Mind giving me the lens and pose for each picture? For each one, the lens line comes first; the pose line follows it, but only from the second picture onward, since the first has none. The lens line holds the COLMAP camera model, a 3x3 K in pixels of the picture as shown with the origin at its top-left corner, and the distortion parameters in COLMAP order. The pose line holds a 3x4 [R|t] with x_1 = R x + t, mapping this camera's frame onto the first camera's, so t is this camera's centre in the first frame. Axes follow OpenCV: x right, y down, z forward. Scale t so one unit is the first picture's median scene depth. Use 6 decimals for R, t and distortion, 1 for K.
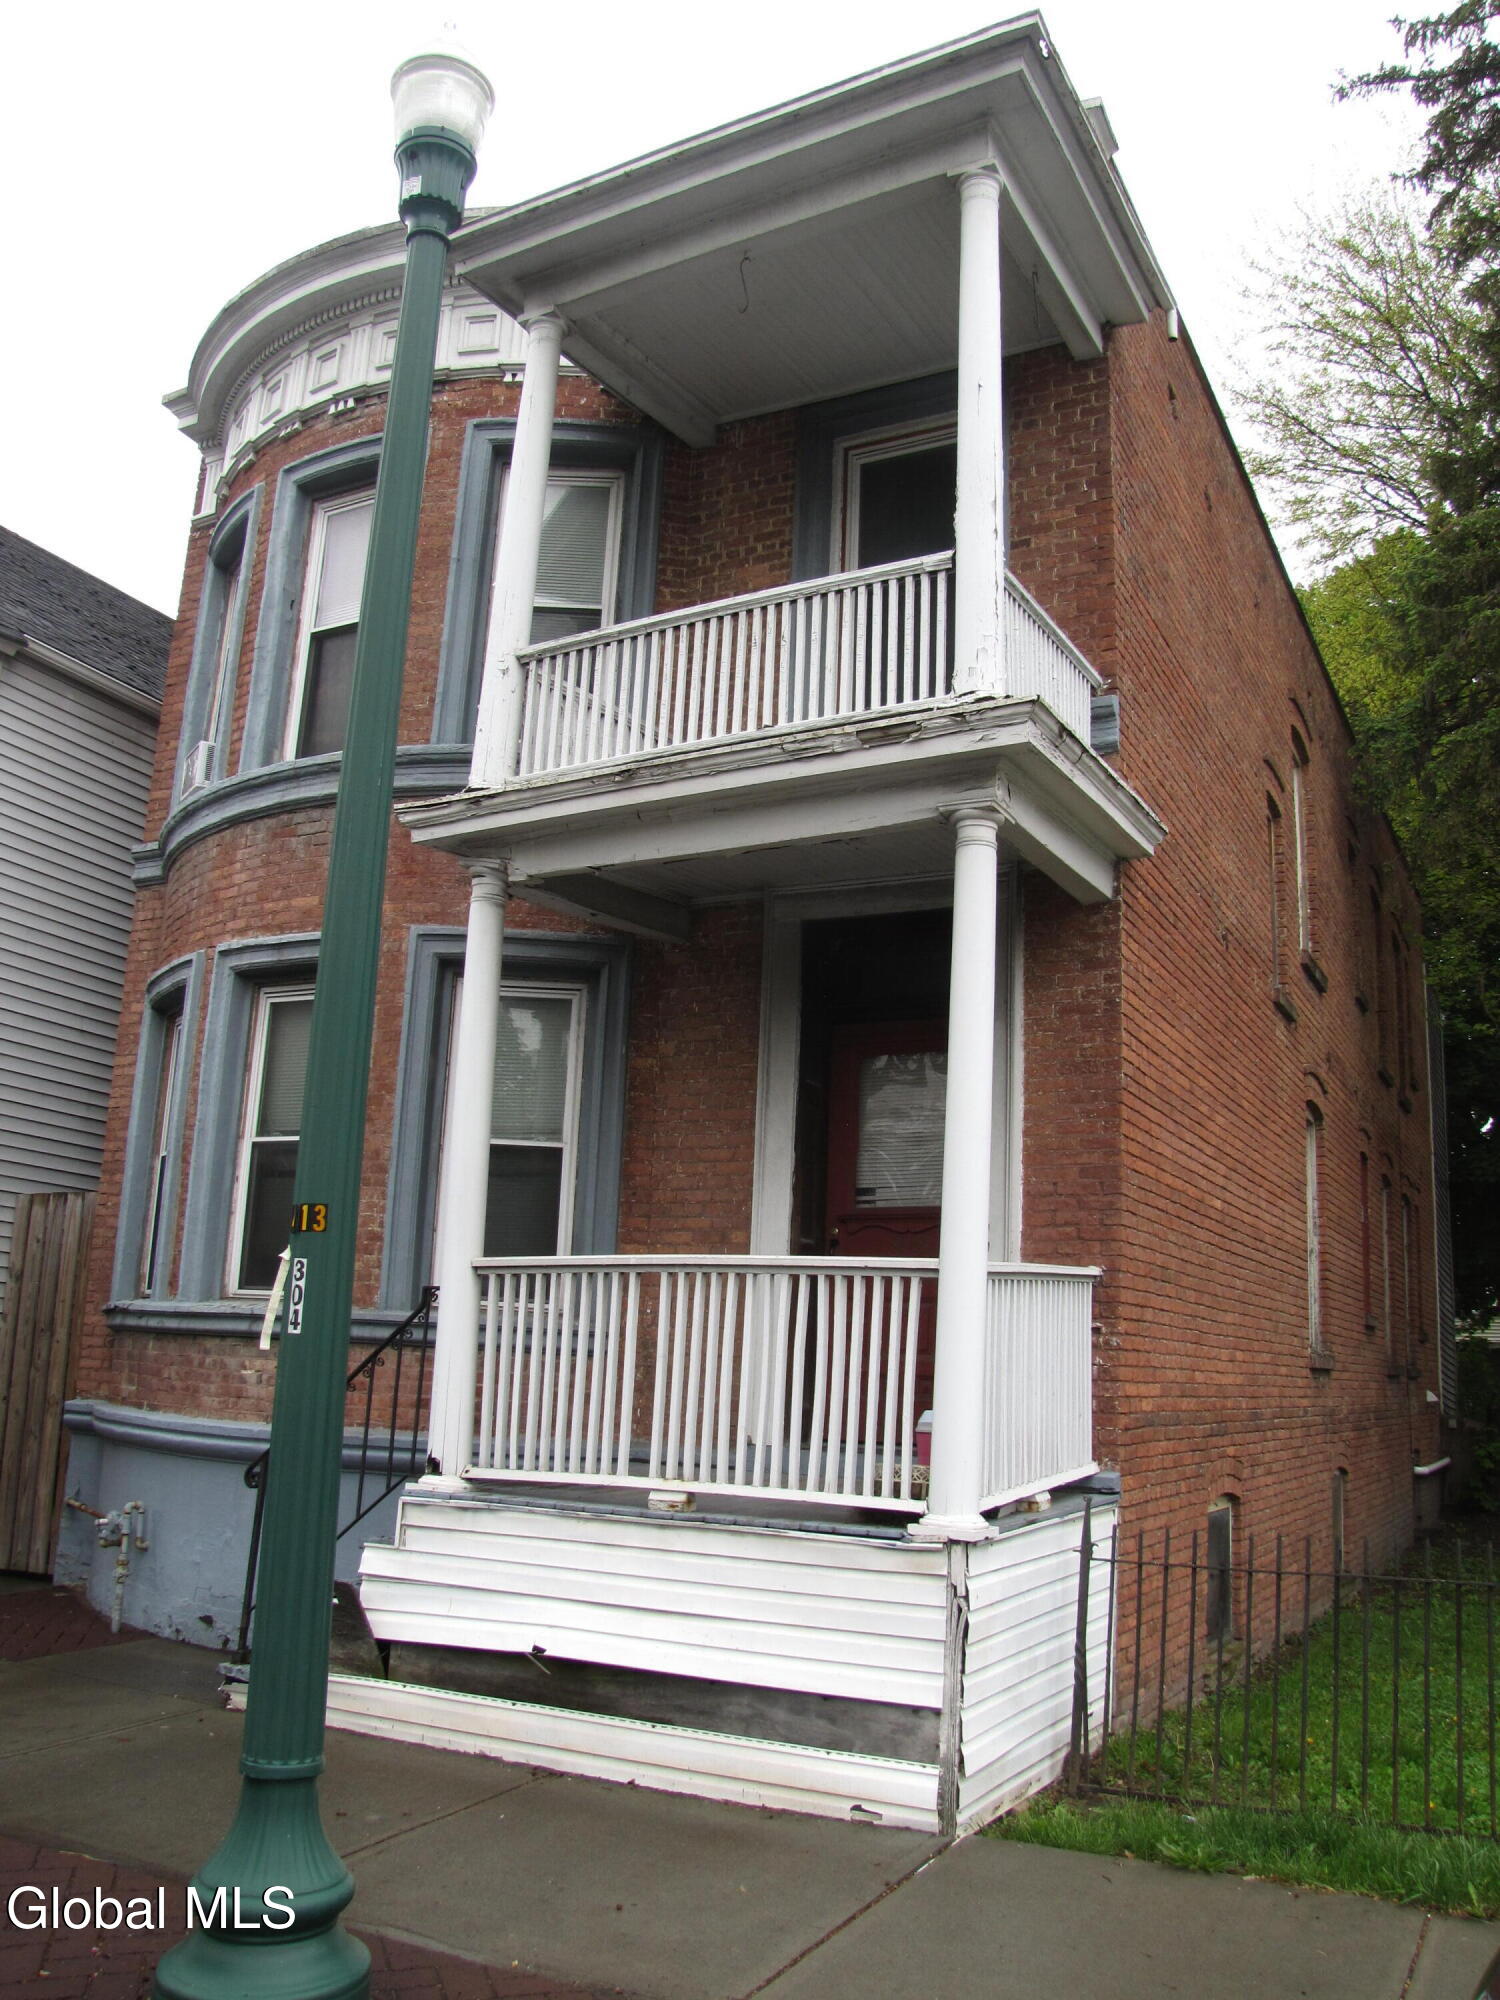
lens RADIAL K [[1664.0, 0, 747.8], [0, 1664.0, 998.7], [0, 0, 1]] dist [-0.133164, 0.082022]
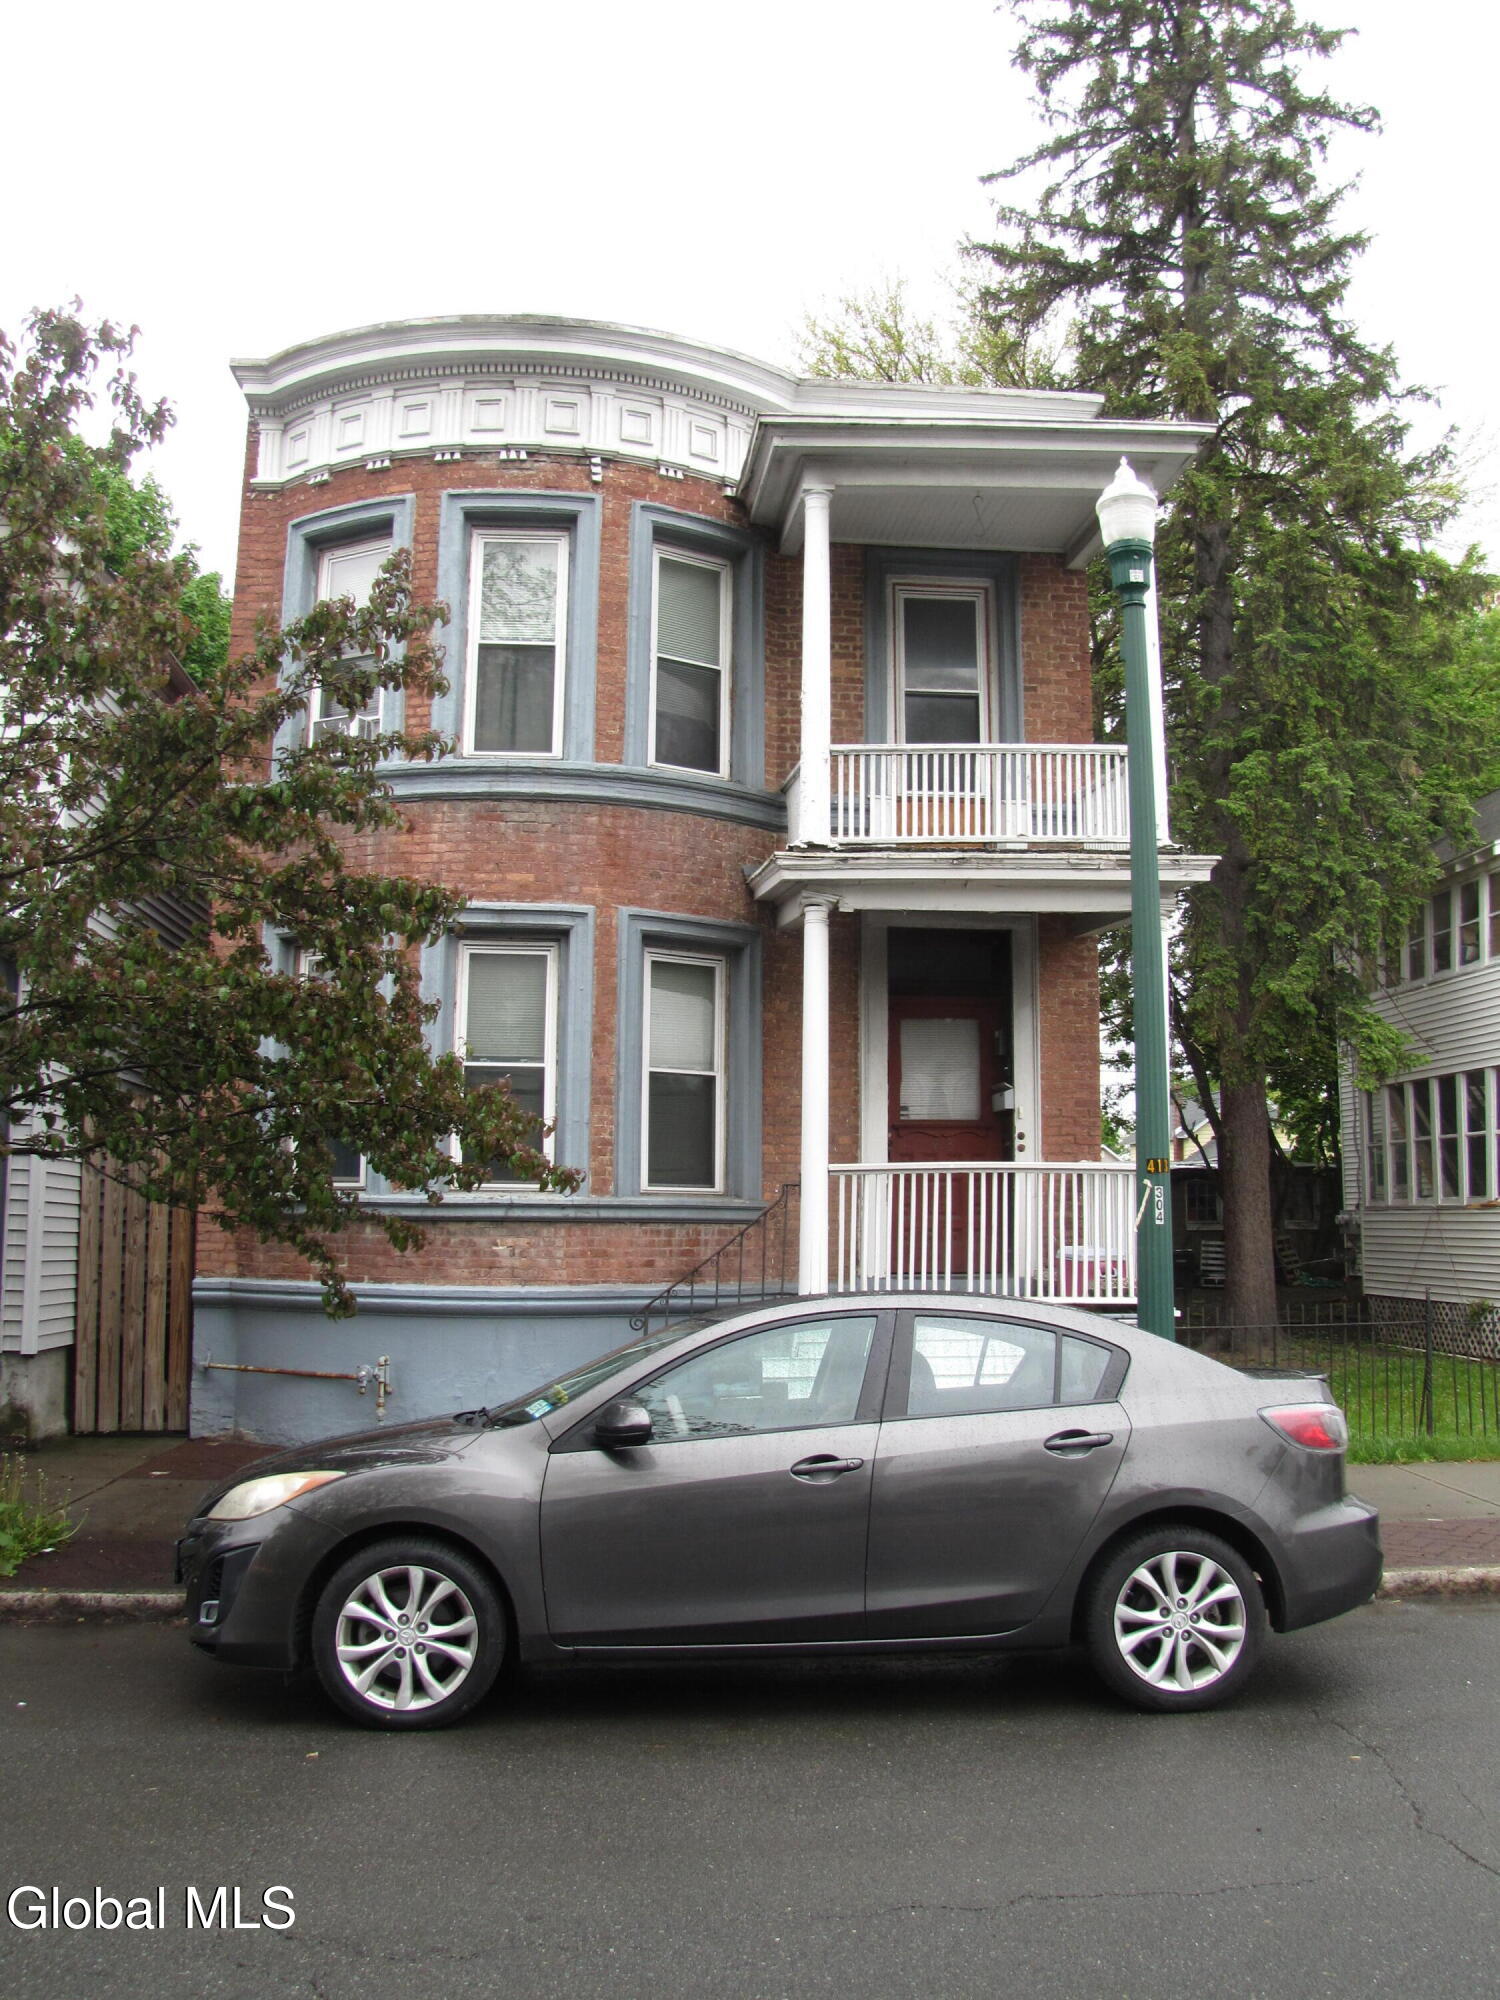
lens RADIAL K [[1664.0, 0, 748.7], [0, 1664.0, 1004.4], [0, 0, 1]] dist [-0.133164, 0.082022]
pose [[0.849490, 0.035267, 0.526424, -0.781771], [-0.089056, 0.993032, 0.077184, -0.075492], [-0.520034, -0.112448, 0.846711, -0.174009]]
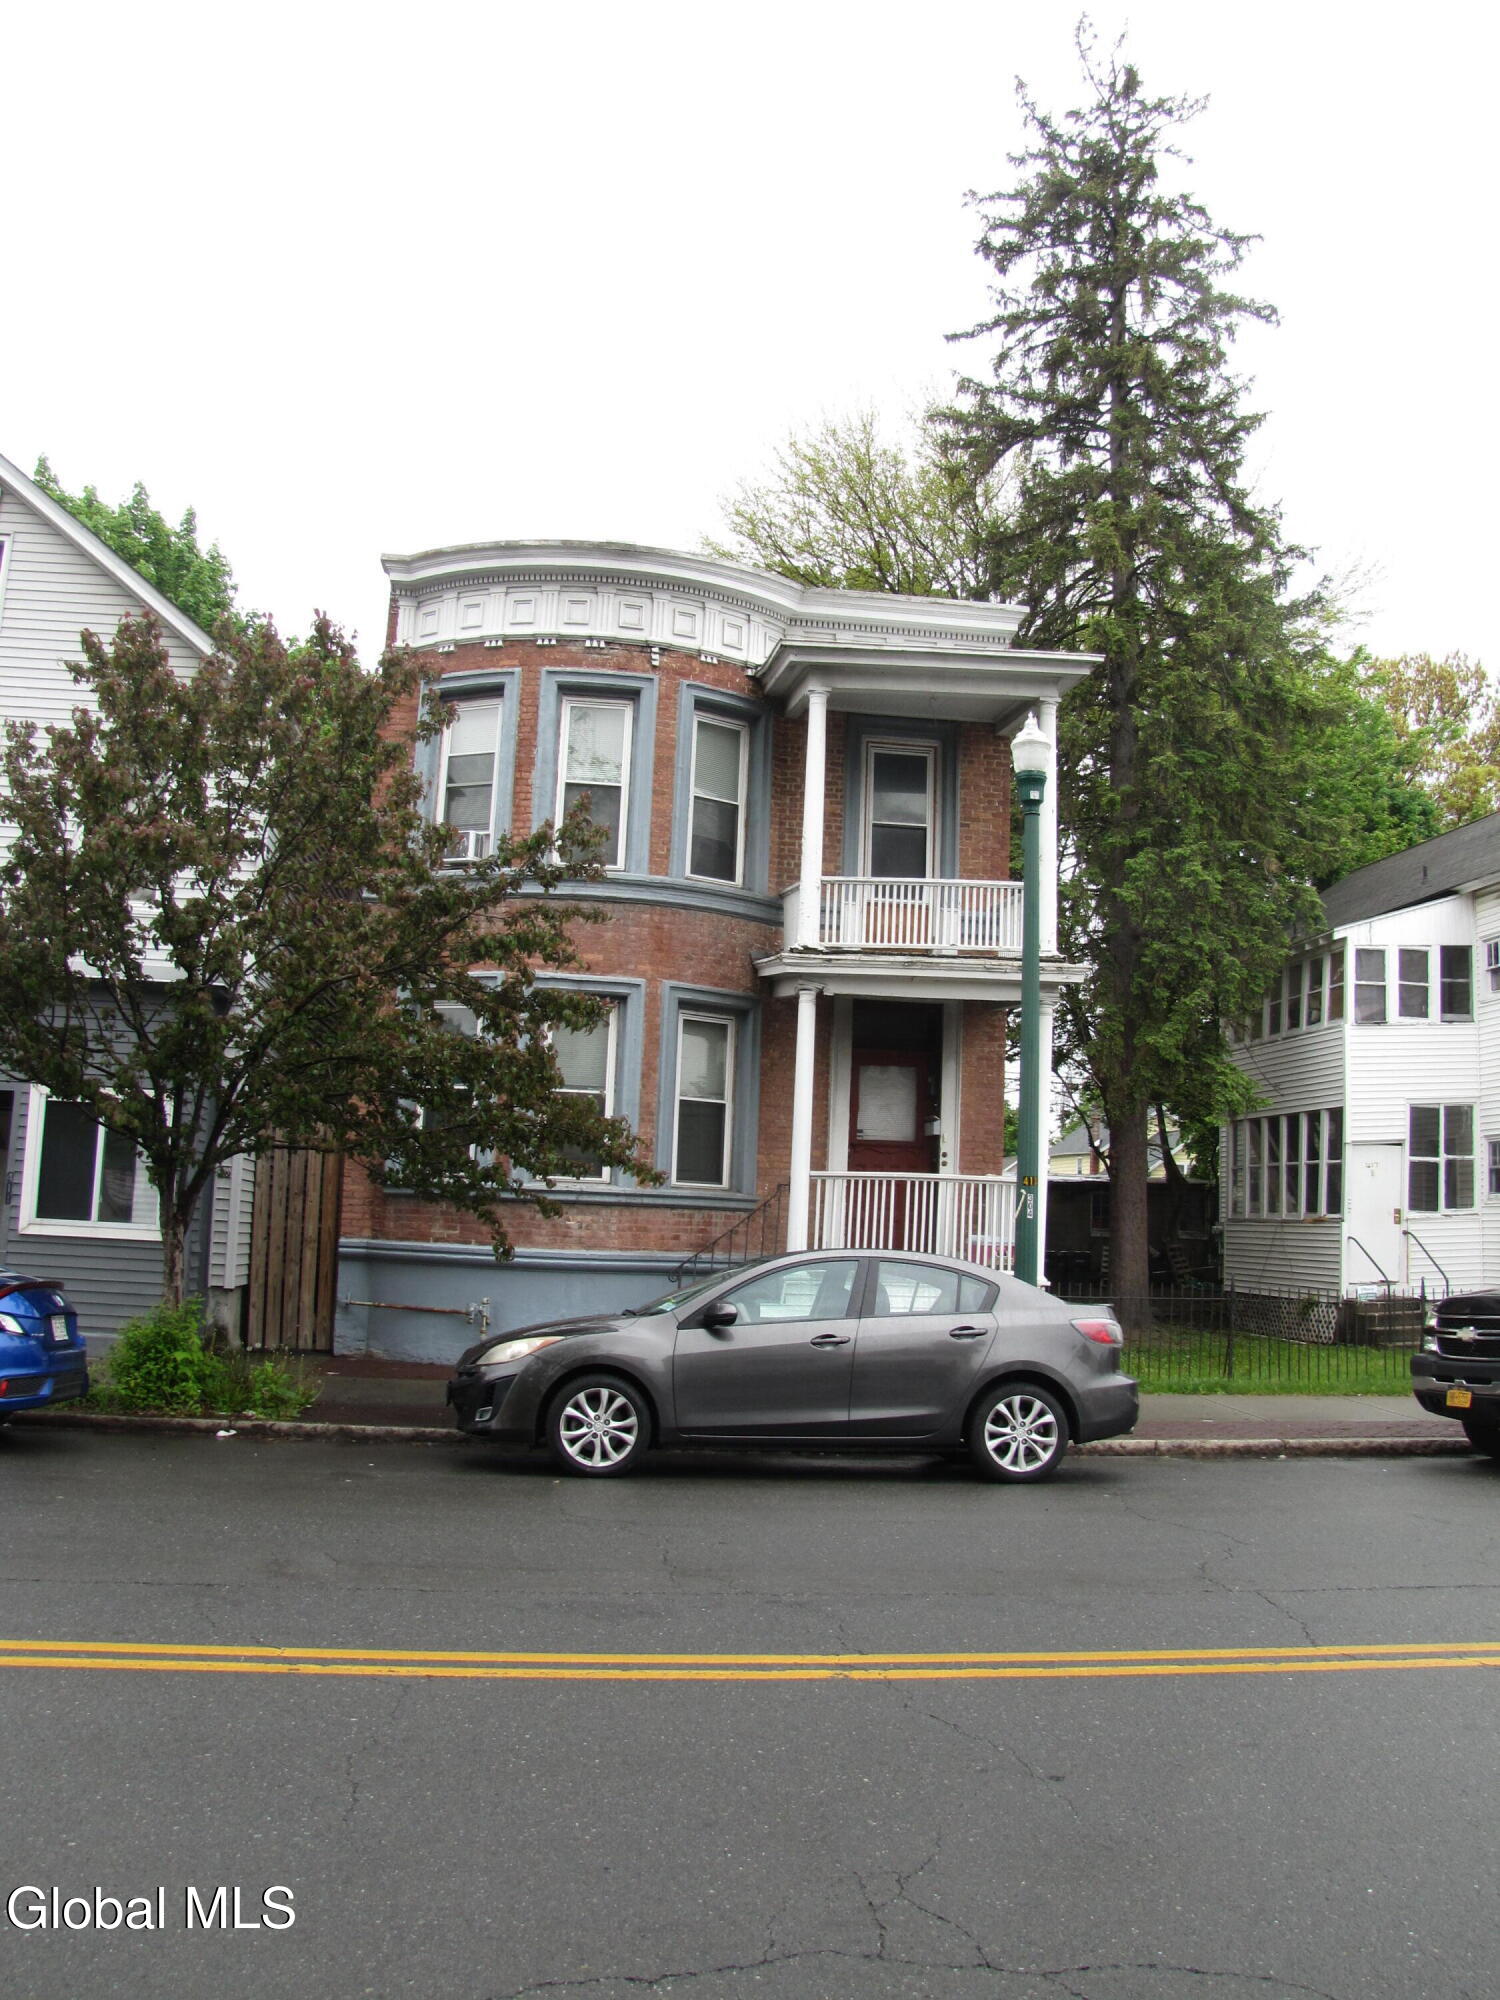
lens RADIAL K [[1664.0, 0, 745.3], [0, 1664.0, 1000.7], [0, 0, 1]] dist [-0.133164, 0.082022]
pose [[0.826715, 0.067829, 0.558518, -1.112359], [-0.129729, 0.988937, 0.071924, -0.159715], [-0.547461, -0.131916, 0.826369, -0.547970]]
